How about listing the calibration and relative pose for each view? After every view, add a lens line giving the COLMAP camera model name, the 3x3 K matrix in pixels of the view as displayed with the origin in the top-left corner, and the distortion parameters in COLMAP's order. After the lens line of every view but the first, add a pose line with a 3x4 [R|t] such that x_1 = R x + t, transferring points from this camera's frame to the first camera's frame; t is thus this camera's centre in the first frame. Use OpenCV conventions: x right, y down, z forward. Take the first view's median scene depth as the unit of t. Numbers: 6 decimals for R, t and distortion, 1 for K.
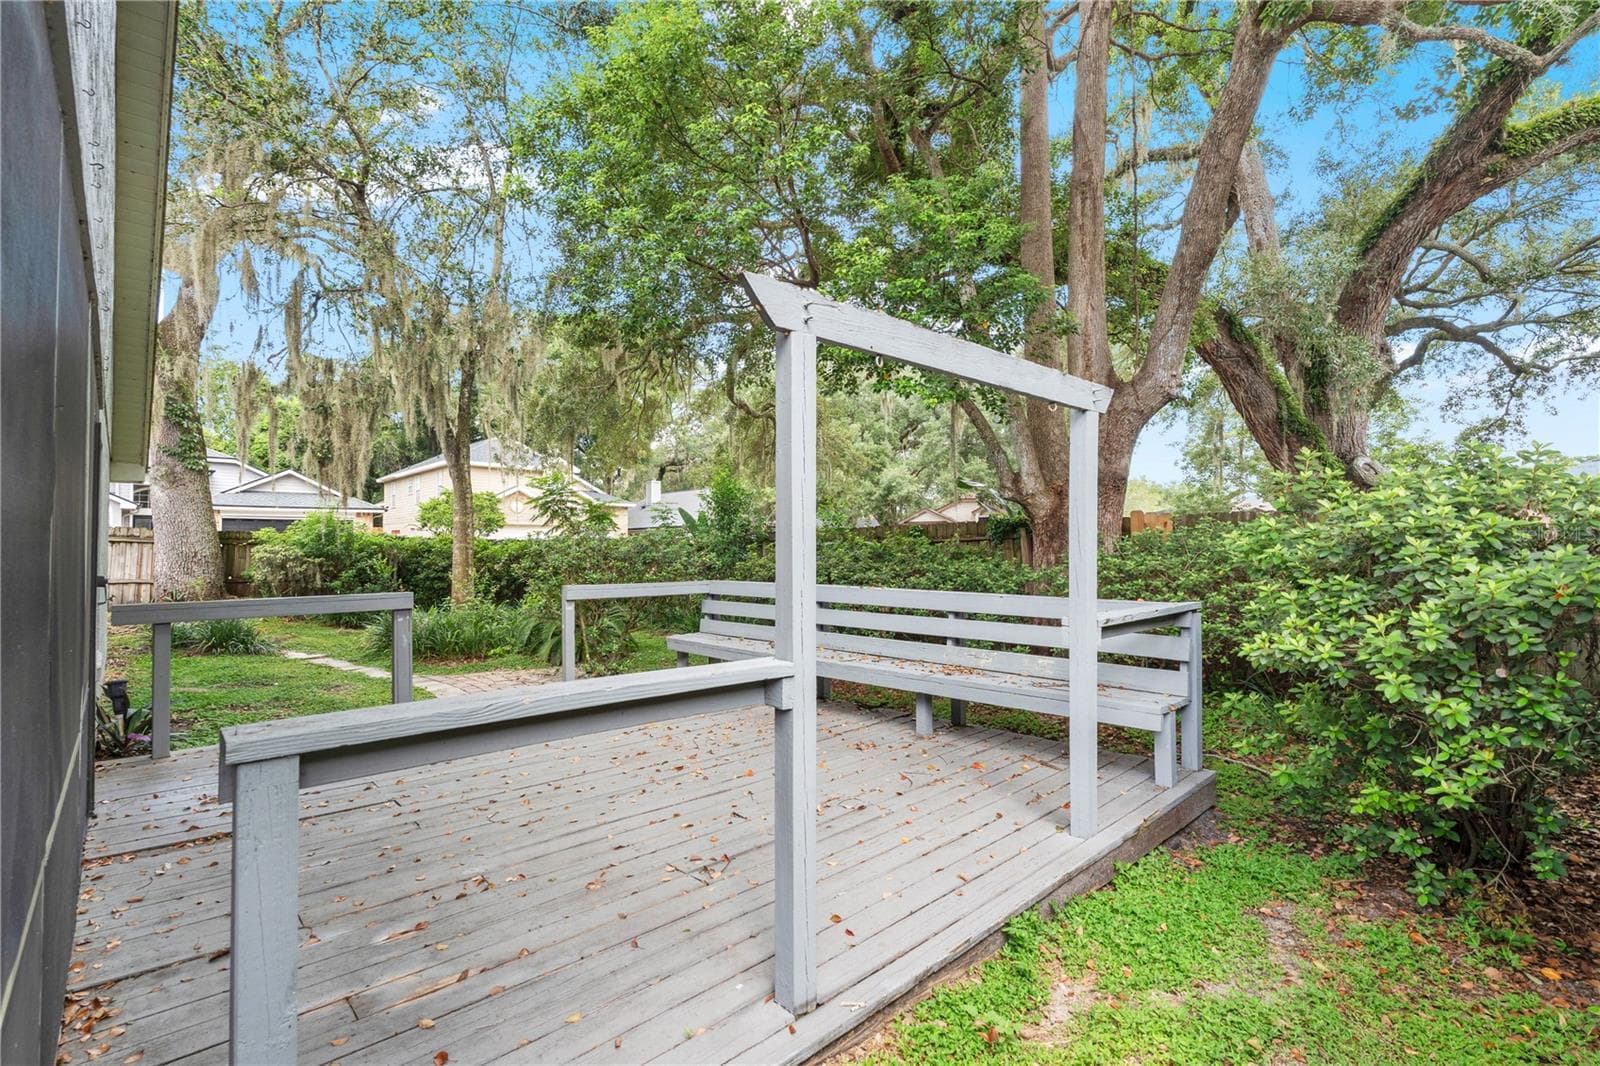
lens RADIAL K [[730.0, 0, 800.0], [0, 730.0, 533.0], [0, 0, 1]] dist [-0.001425, -0.000335]
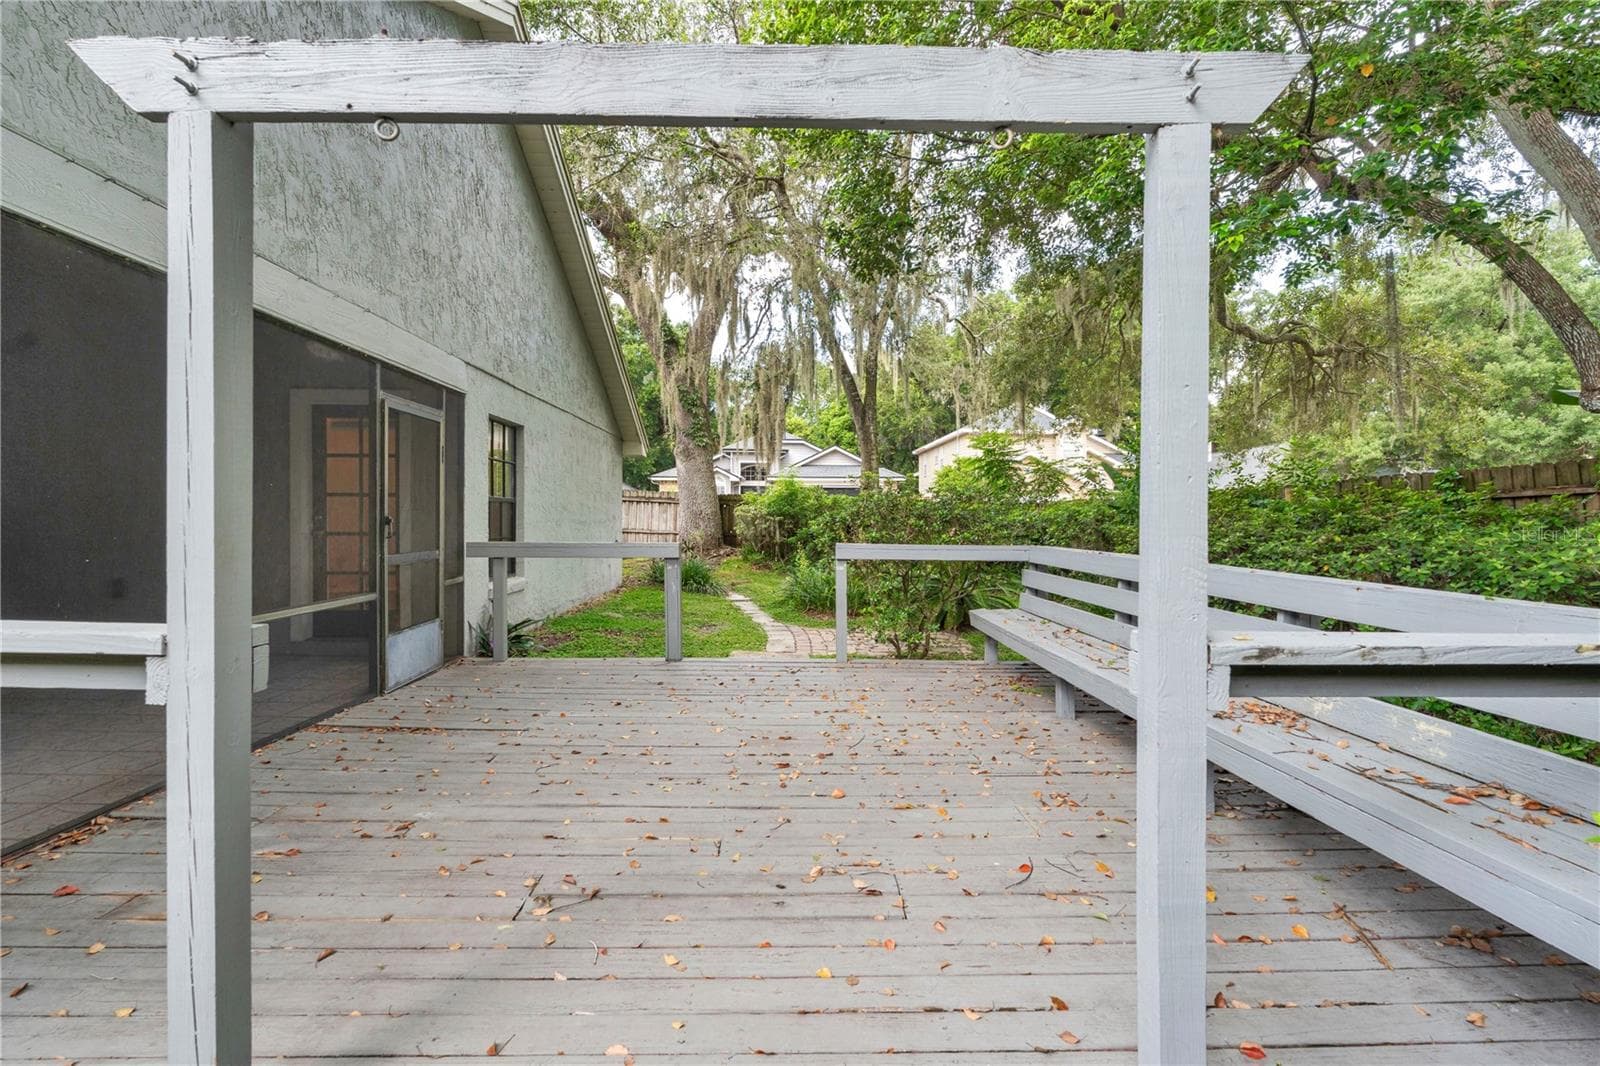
lens RADIAL K [[730.0, 0, 800.0], [0, 730.0, 533.0], [0, 0, 1]] dist [-0.001425, -0.000335]
pose [[0.740763, 0.025681, -0.671275, 0.369279], [0.003691, 0.999098, 0.042296, 0.027241], [0.671756, -0.033809, 0.740001, 0.397974]]
